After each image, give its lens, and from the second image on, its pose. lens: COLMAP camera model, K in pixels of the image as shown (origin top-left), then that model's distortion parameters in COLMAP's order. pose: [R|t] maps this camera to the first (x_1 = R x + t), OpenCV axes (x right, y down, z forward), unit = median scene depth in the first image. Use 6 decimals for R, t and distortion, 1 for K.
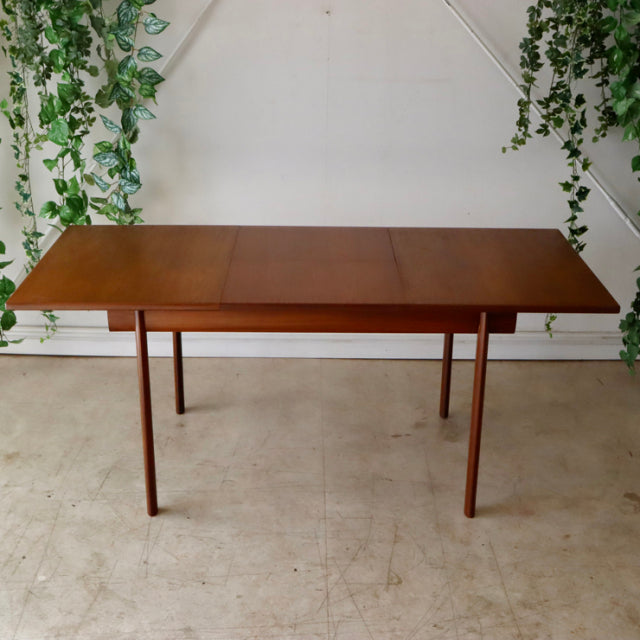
lens RADIAL K [[1022.6, 0, 318.8], [0, 1022.6, 308.8], [0, 0, 1]] dist [-0.054032, 0.018695]
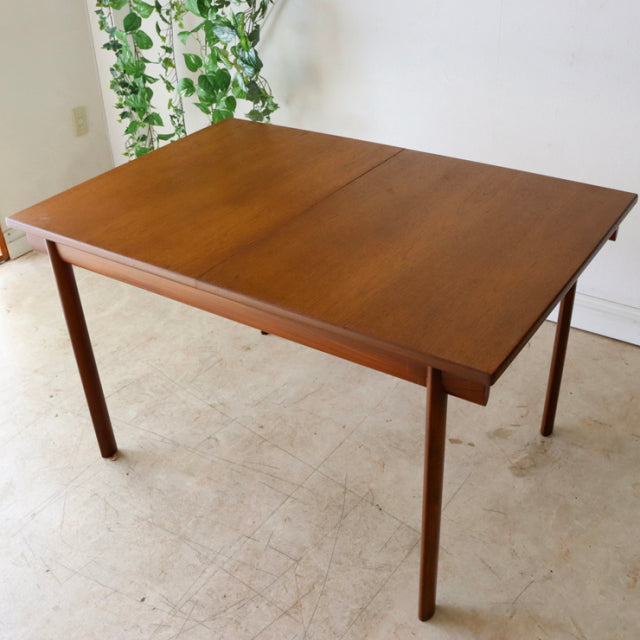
lens RADIAL K [[789.3, 0, 327.6], [0, 789.3, 304.5], [0, 0, 1]] dist [-0.117333, 0.004770]
pose [[0.825164, 0.249737, -0.506691, 0.300467], [-0.139814, 0.959350, 0.245152, -0.115993], [0.547317, -0.131448, 0.826538, 0.535373]]
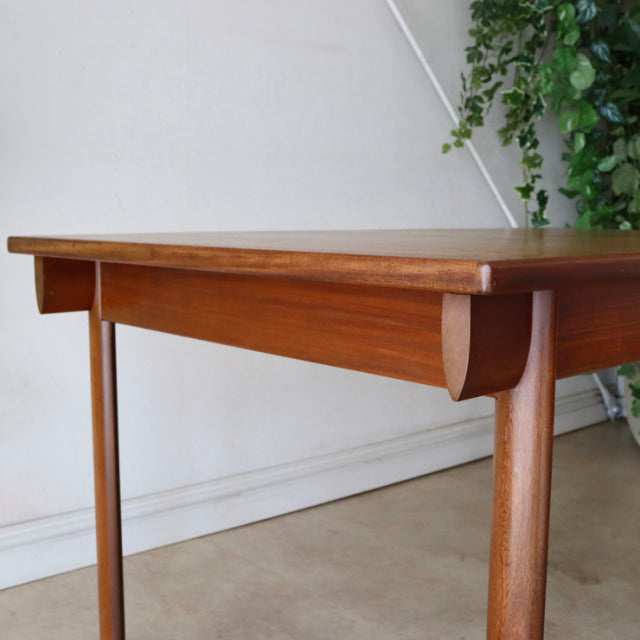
lens RADIAL K [[907.8, 0, 320.0], [0, 907.8, 320.0], [0, 0, 1]] dist [-0.090459, -0.008013]
pose [[0.752800, -0.085020, 0.652736, -0.332869], [0.229832, 0.963165, -0.139611, 0.024836], [-0.616822, 0.255119, 0.744610, 0.760795]]
